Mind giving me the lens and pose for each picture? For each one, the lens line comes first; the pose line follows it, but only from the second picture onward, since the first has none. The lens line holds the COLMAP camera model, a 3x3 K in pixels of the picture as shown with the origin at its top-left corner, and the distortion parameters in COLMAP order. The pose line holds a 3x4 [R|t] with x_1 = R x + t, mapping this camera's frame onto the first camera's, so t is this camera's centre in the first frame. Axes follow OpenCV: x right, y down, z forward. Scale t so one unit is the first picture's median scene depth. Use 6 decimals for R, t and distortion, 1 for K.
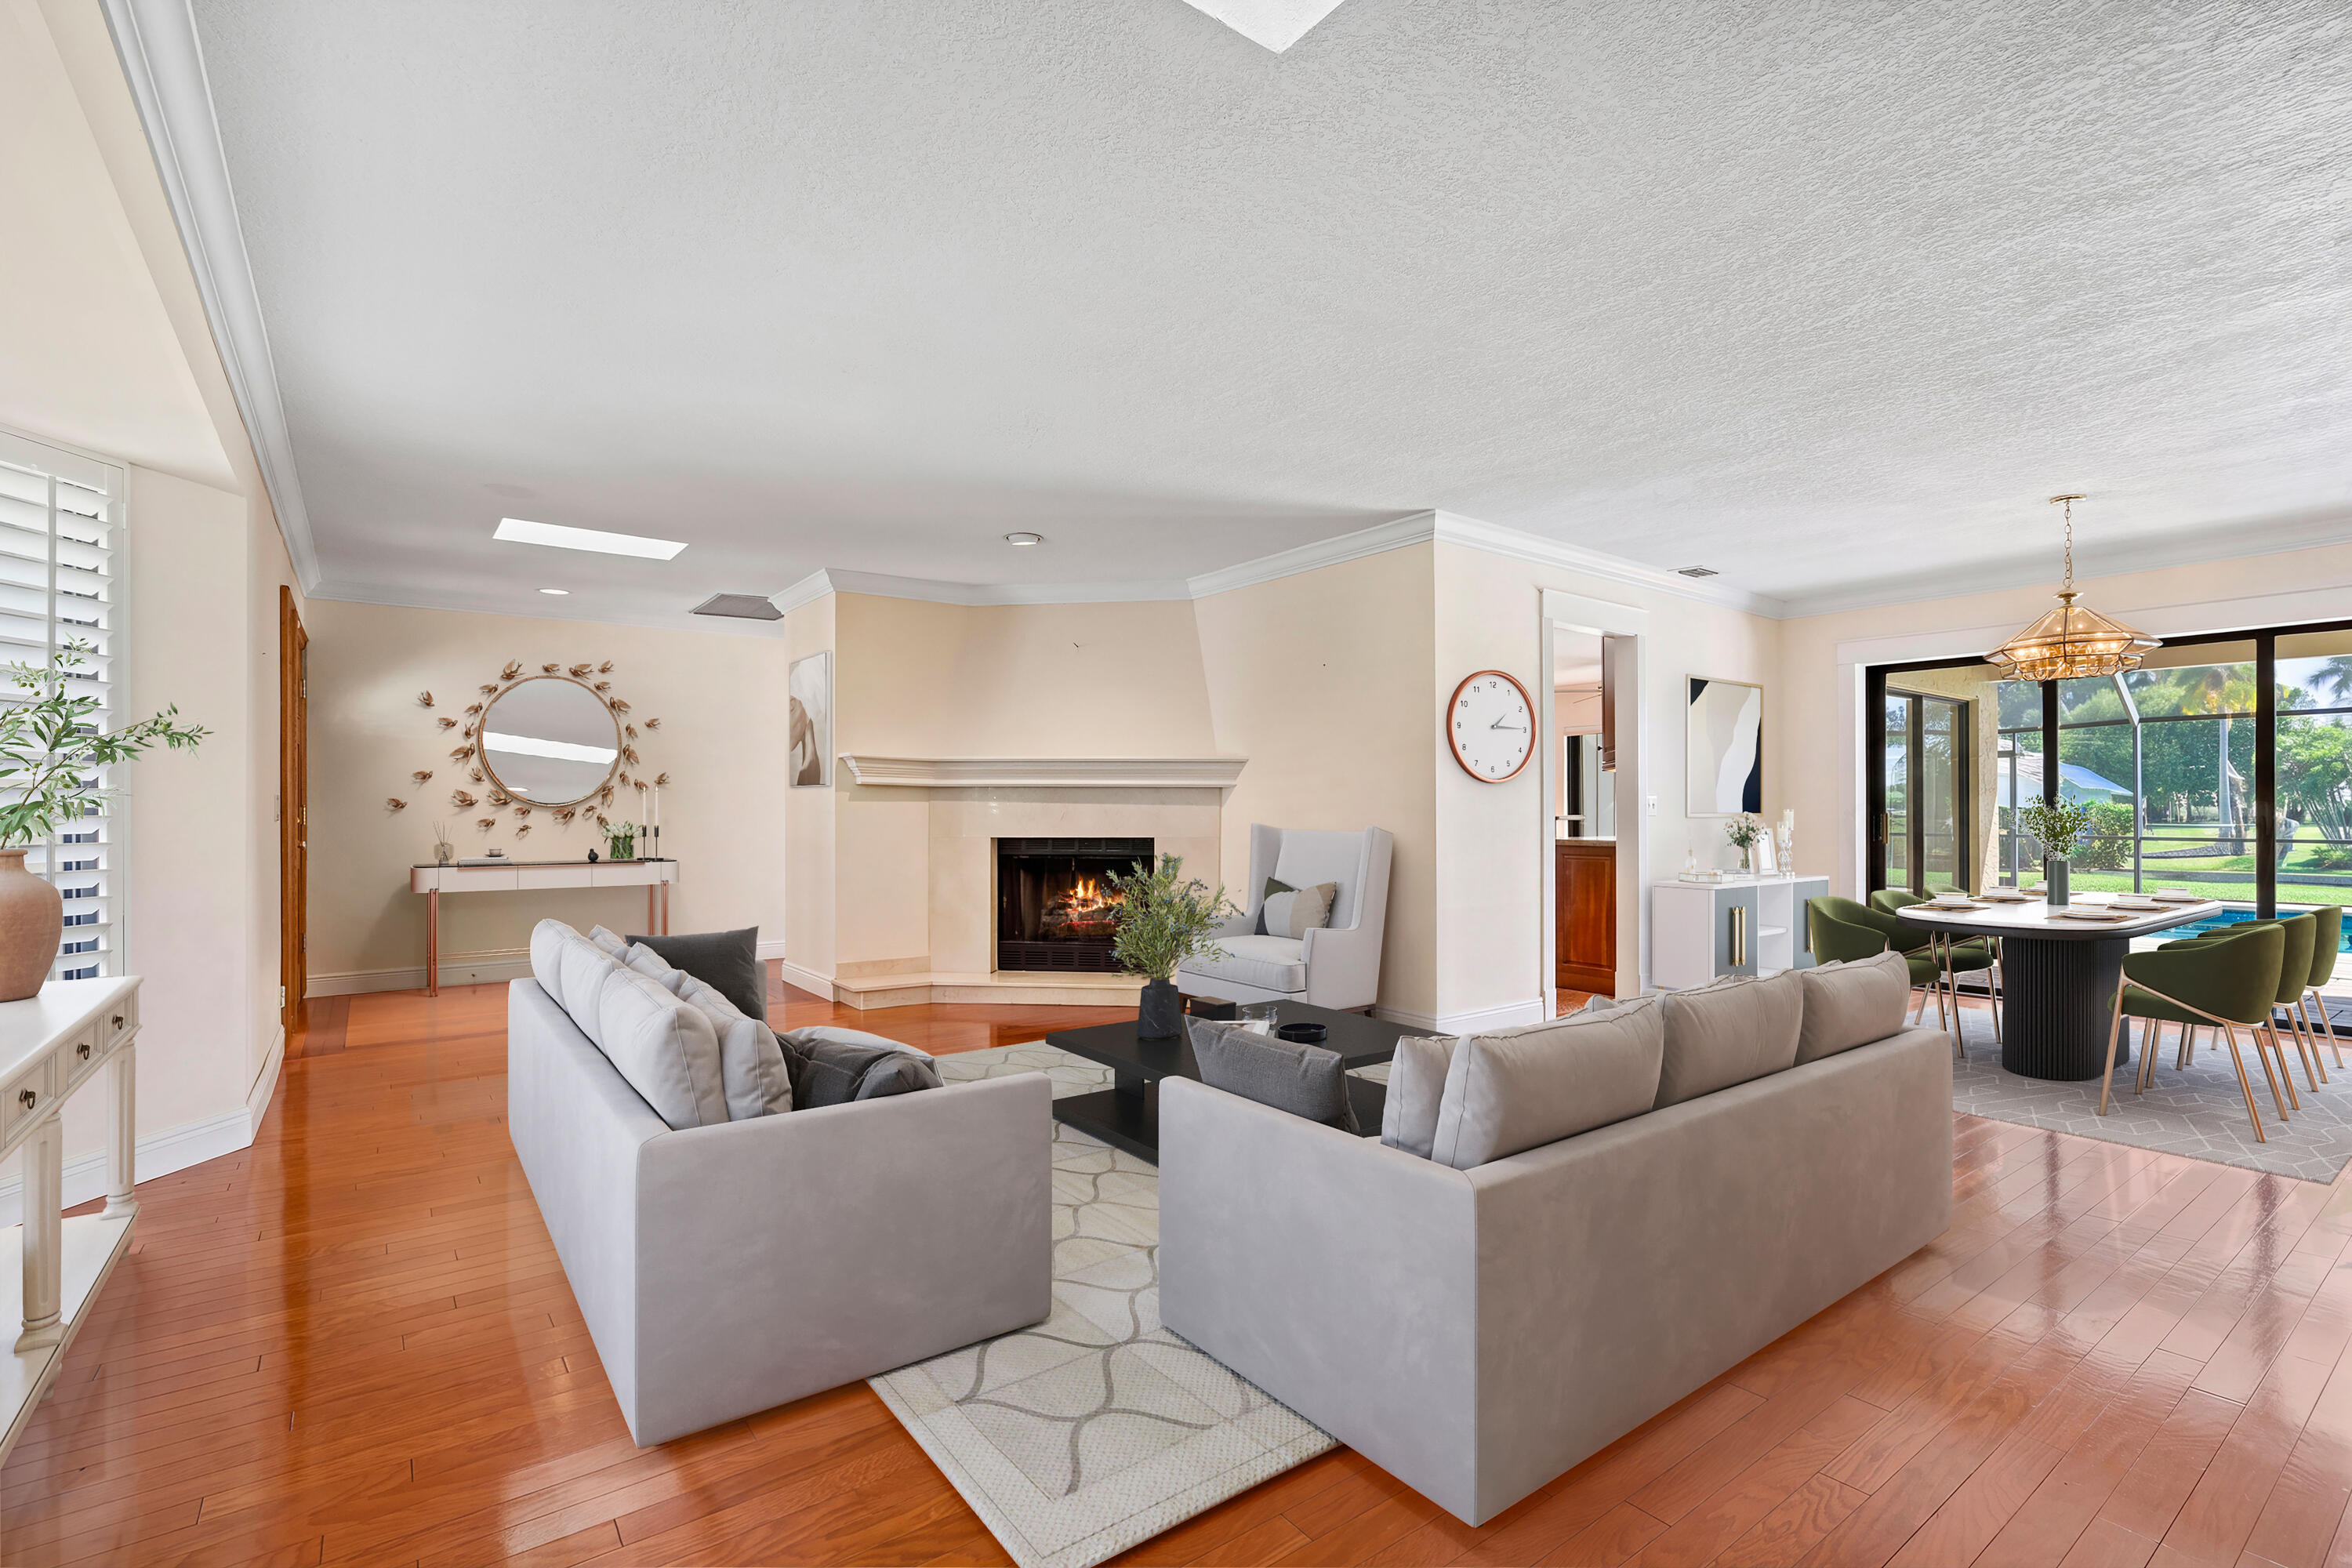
lens RADIAL K [[1083.1, 0, 1169.2], [0, 1083.1, 812.0], [0, 0, 1]] dist [-0.001048, 0.000123]
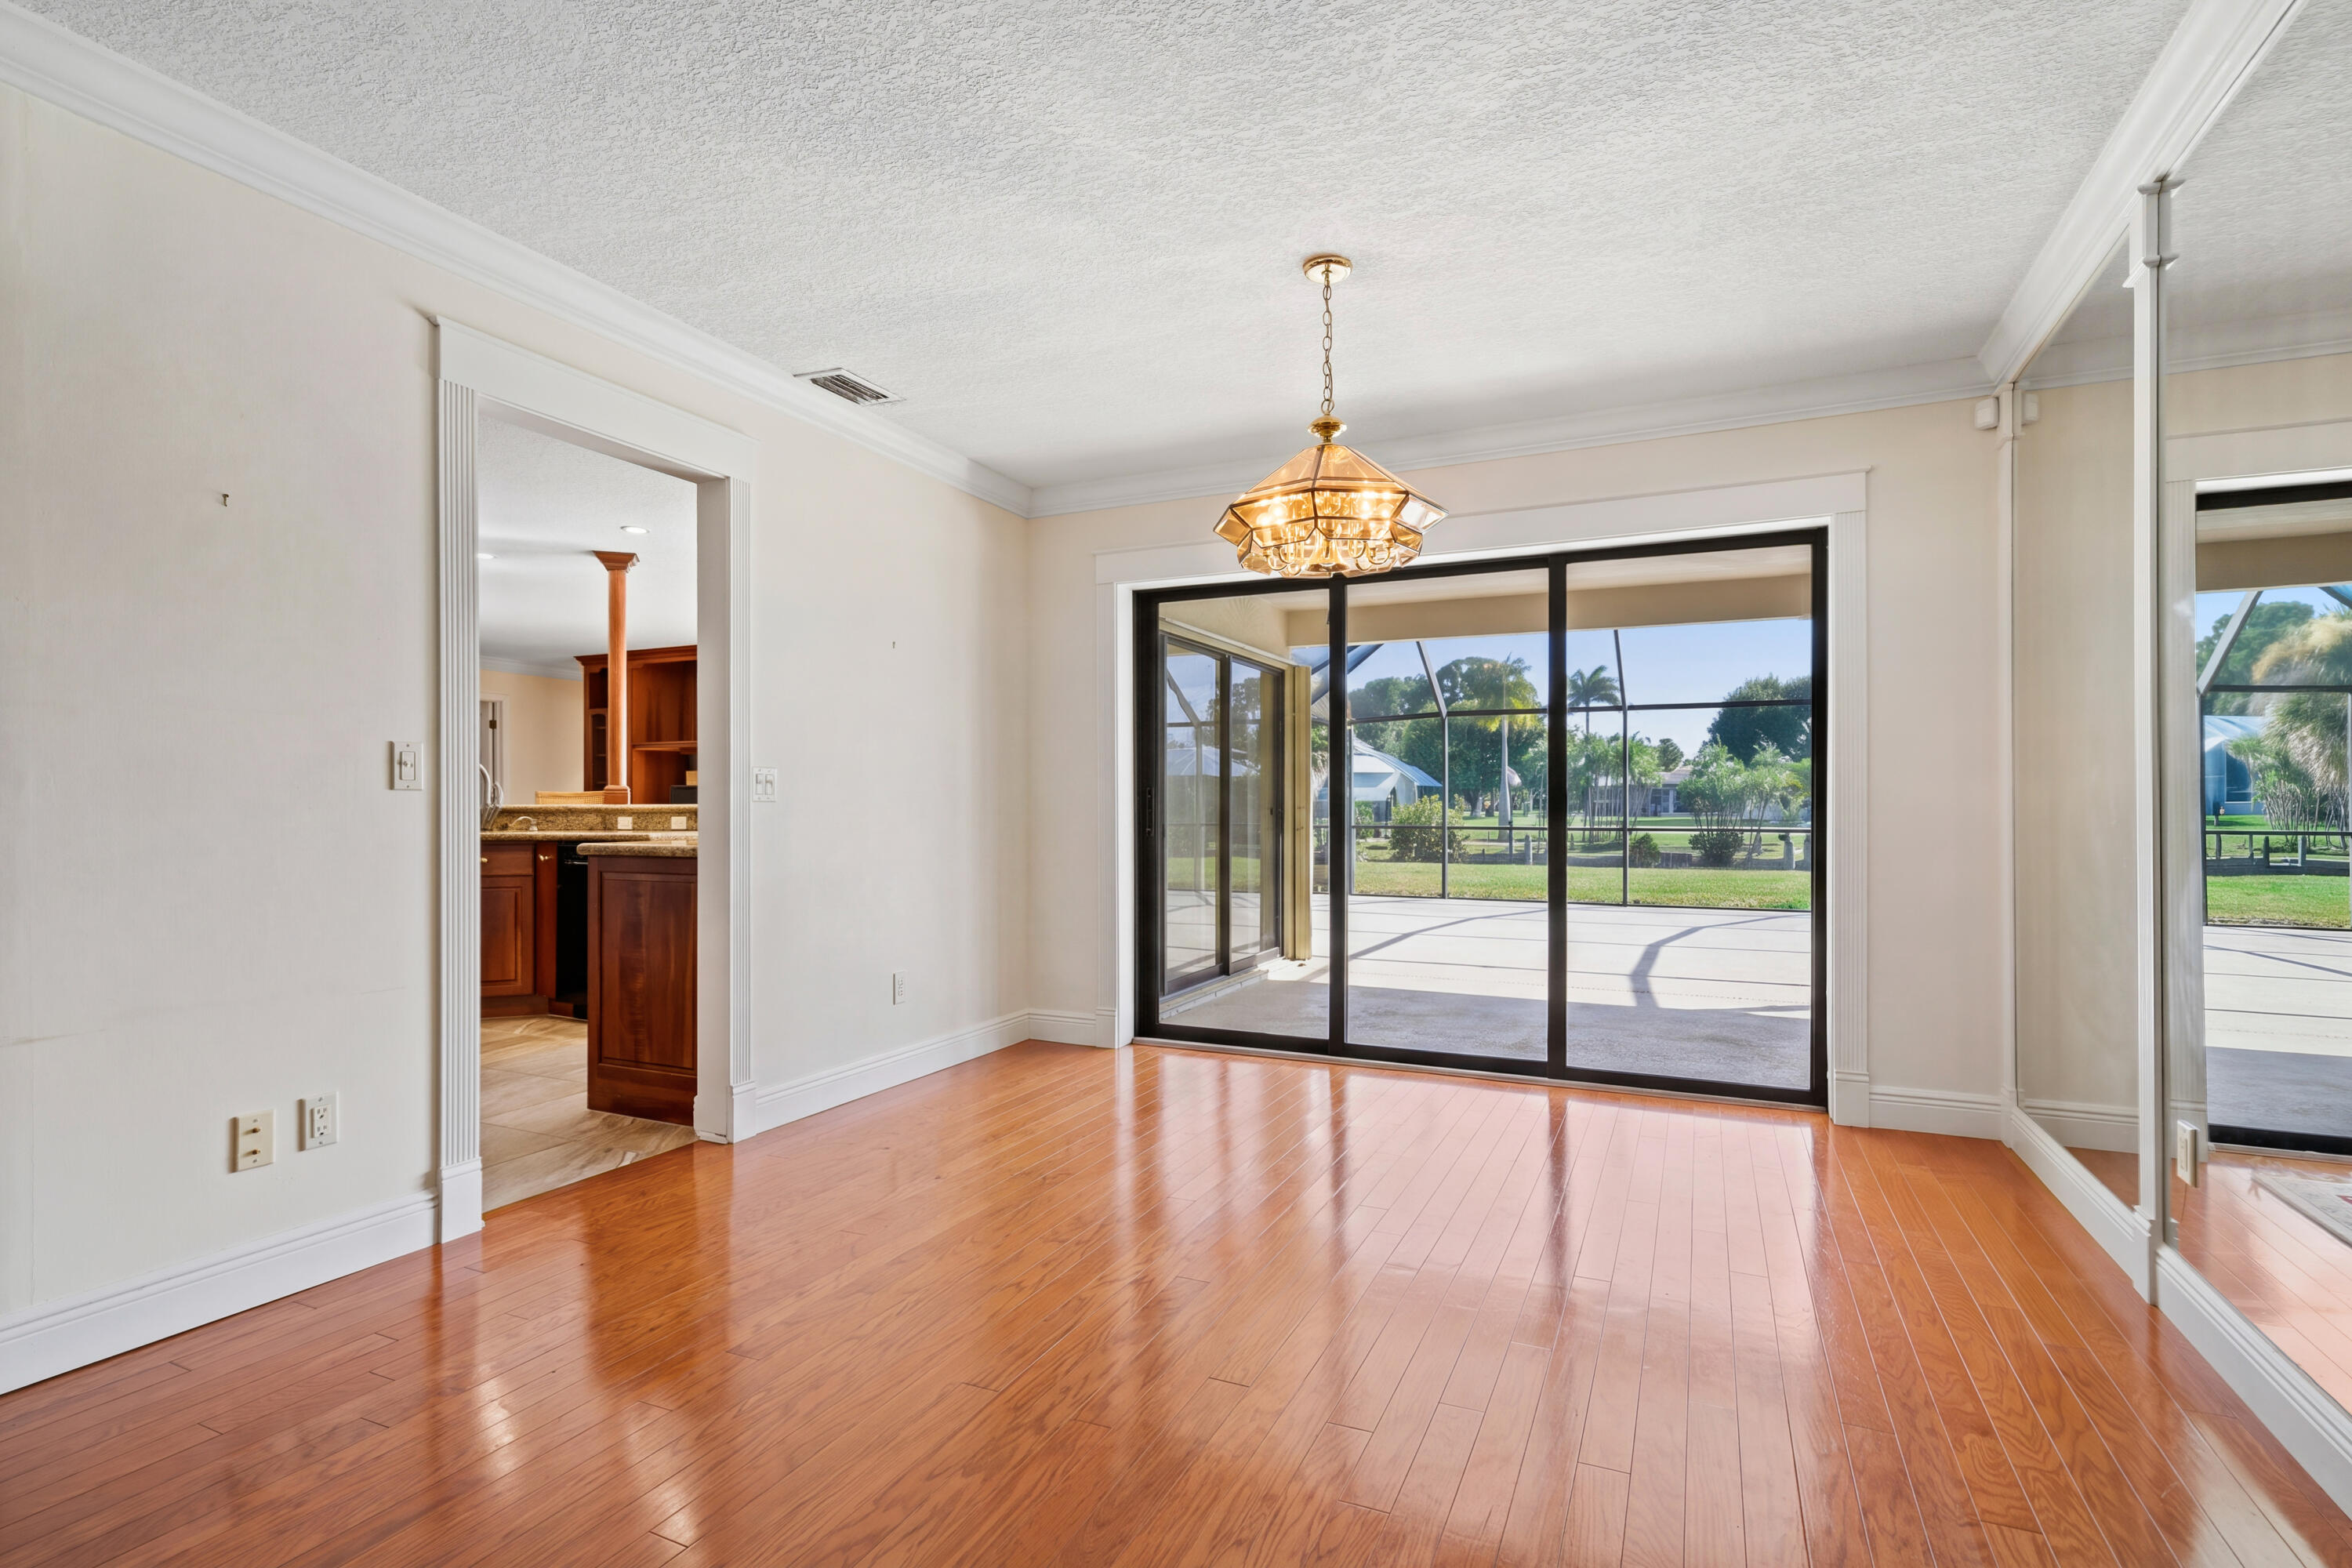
lens RADIAL K [[1122.4, 0, 1177.0], [0, 1122.4, 802.9], [0, 0, 1]] dist [0.002937, 0.000417]
pose [[0.882880, -0.000885, 0.469599, 0.357787], [0.003532, 0.999982, -0.004756, 0.006794], [-0.469586, 0.005858, 0.882867, 0.378699]]
